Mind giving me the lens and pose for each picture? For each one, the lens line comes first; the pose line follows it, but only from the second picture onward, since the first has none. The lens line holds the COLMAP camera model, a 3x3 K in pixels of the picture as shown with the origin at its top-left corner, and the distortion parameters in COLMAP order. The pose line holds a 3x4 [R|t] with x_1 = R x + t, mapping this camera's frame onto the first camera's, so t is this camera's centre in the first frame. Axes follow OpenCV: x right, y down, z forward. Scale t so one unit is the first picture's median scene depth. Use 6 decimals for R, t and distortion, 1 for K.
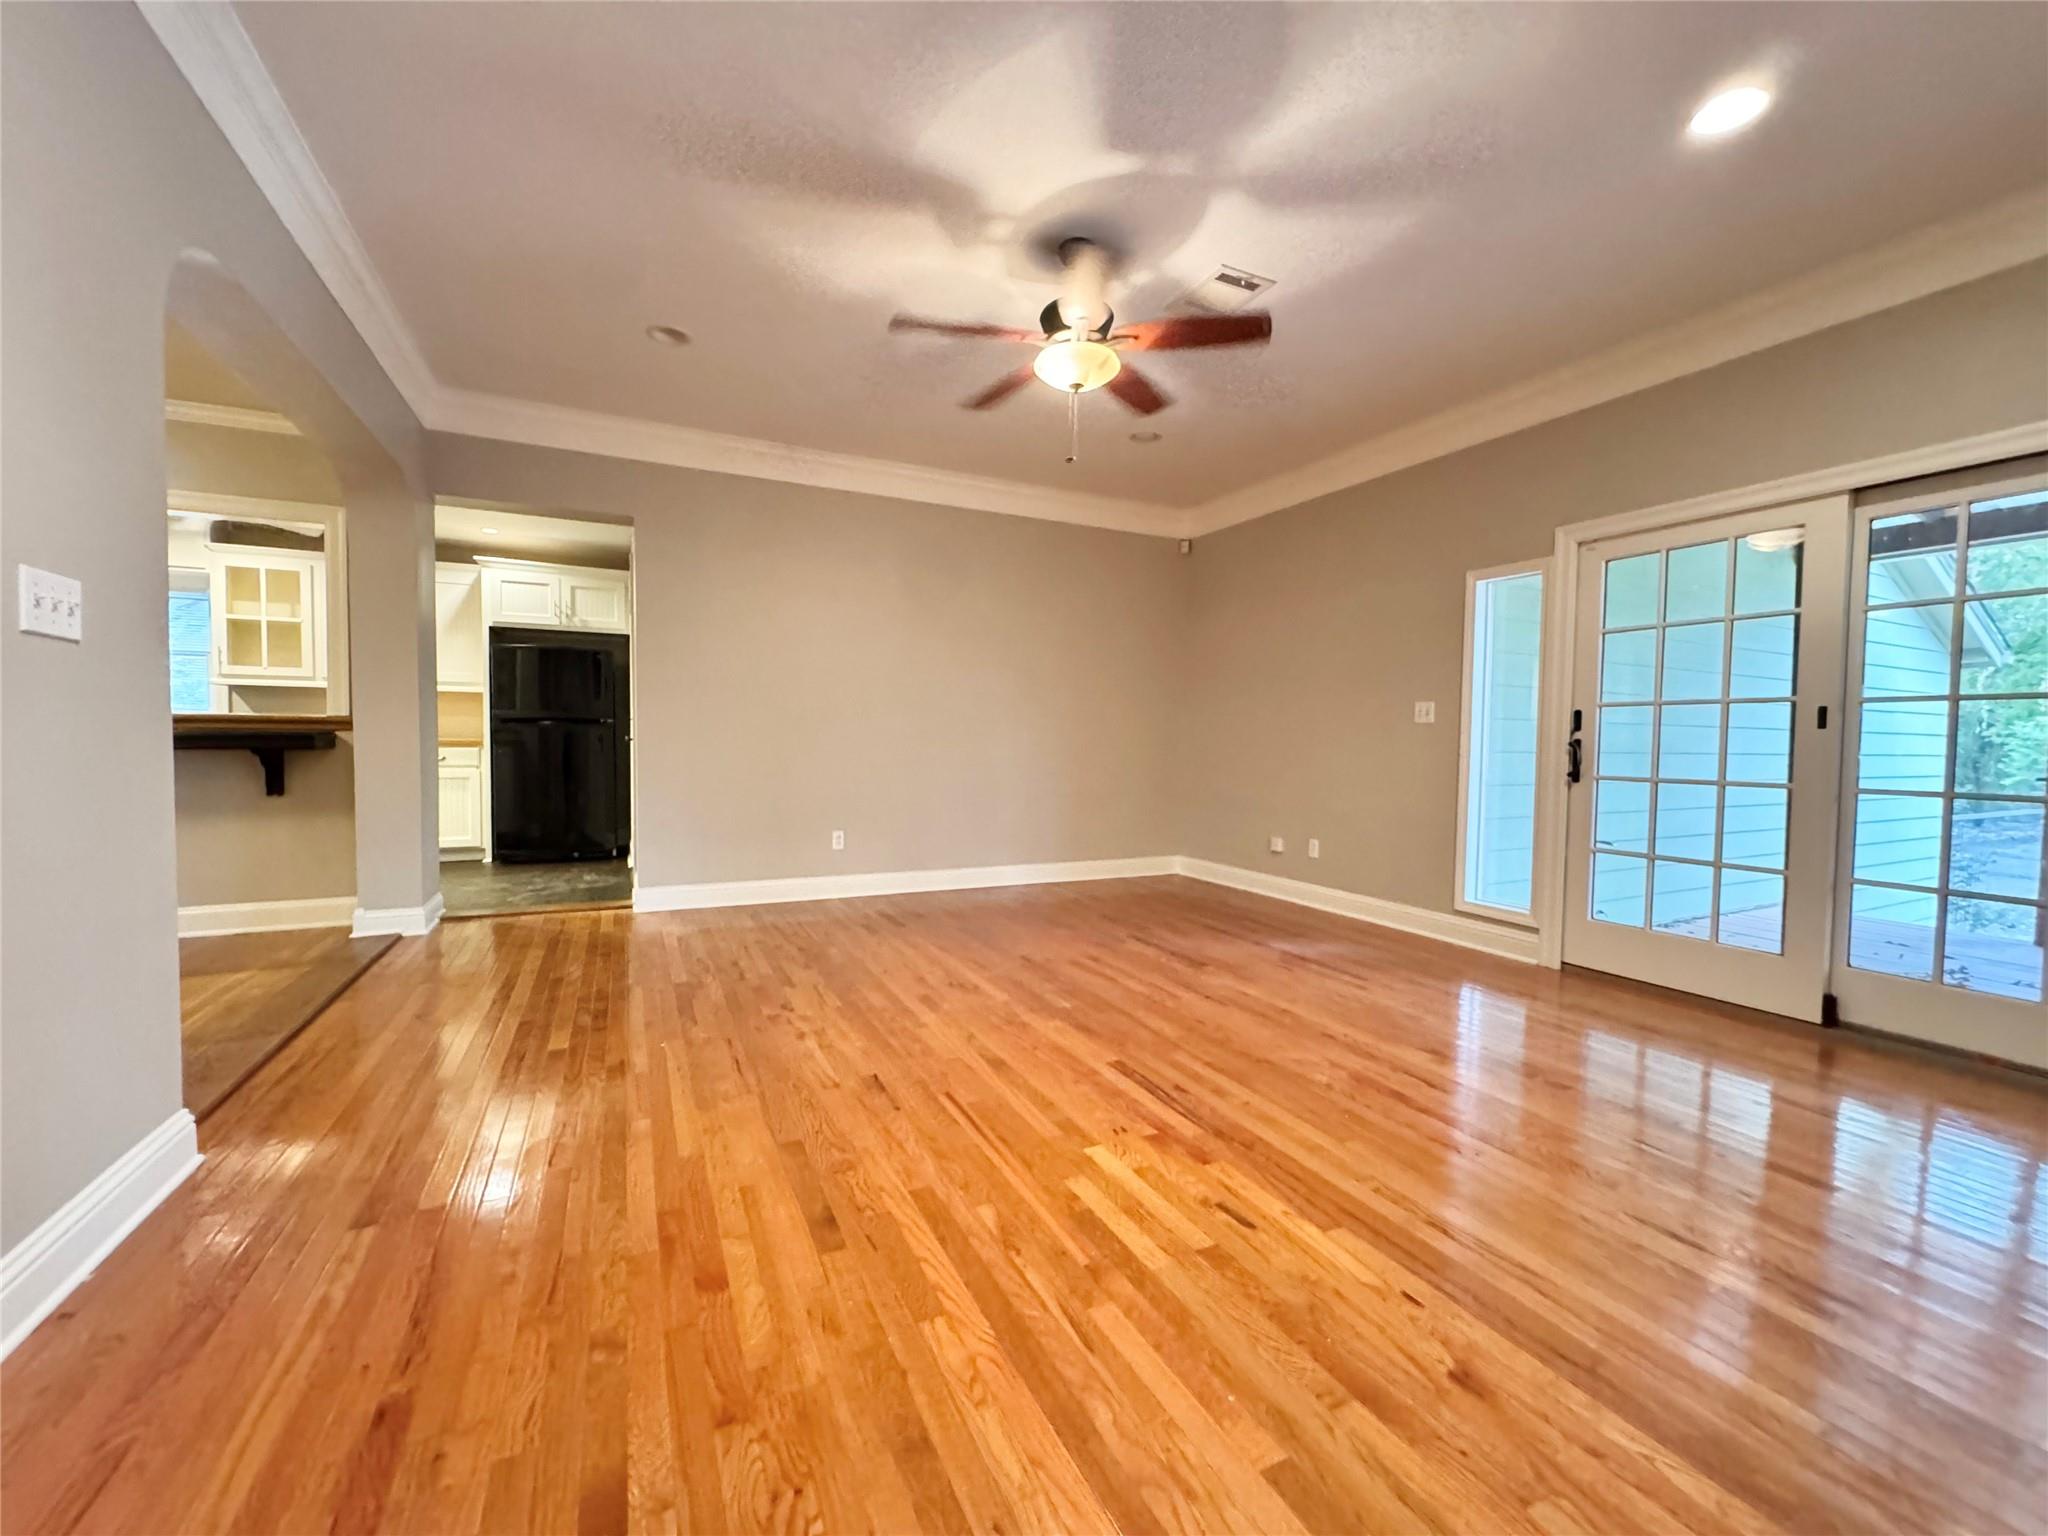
lens RADIAL K [[816.3, 0, 1020.5], [0, 816.3, 767.2], [0, 0, 1]] dist [-0.002352, -0.000044]
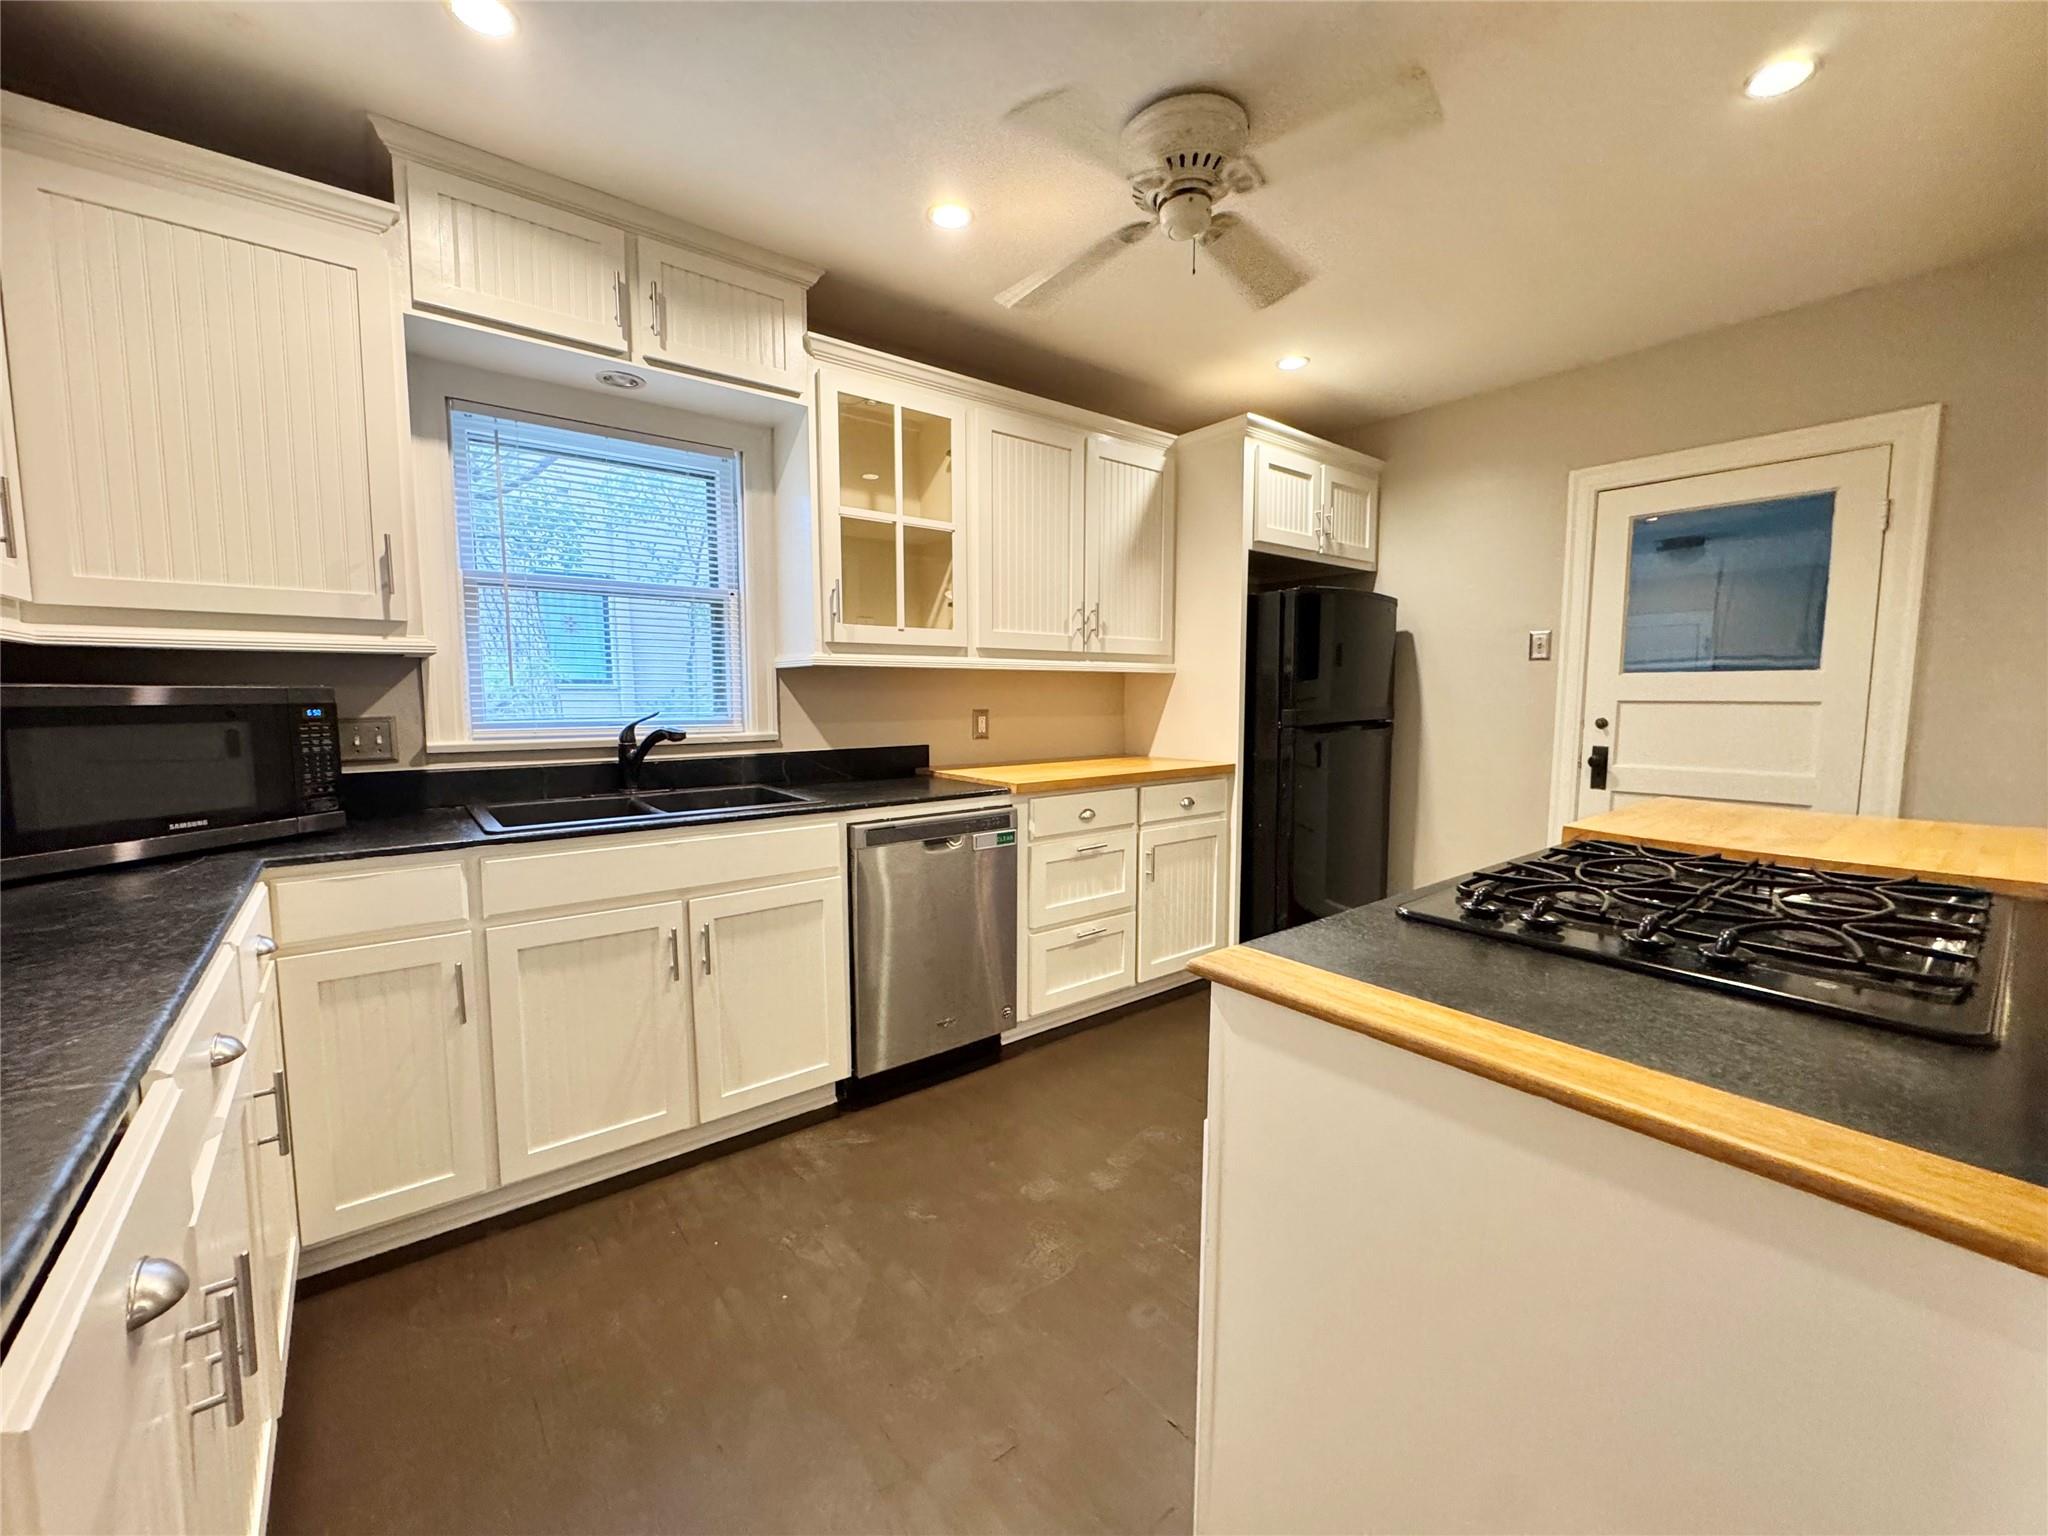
lens RADIAL K [[816.3, 0, 1024.0], [0, 816.3, 770.1], [0, 0, 1]] dist [-0.002352, -0.000044]
pose [[0.974410, -0.036974, 0.221715, -1.427882], [0.022652, 0.997509, 0.066796, -0.106347], [-0.223633, -0.060064, 0.972821, 0.785127]]
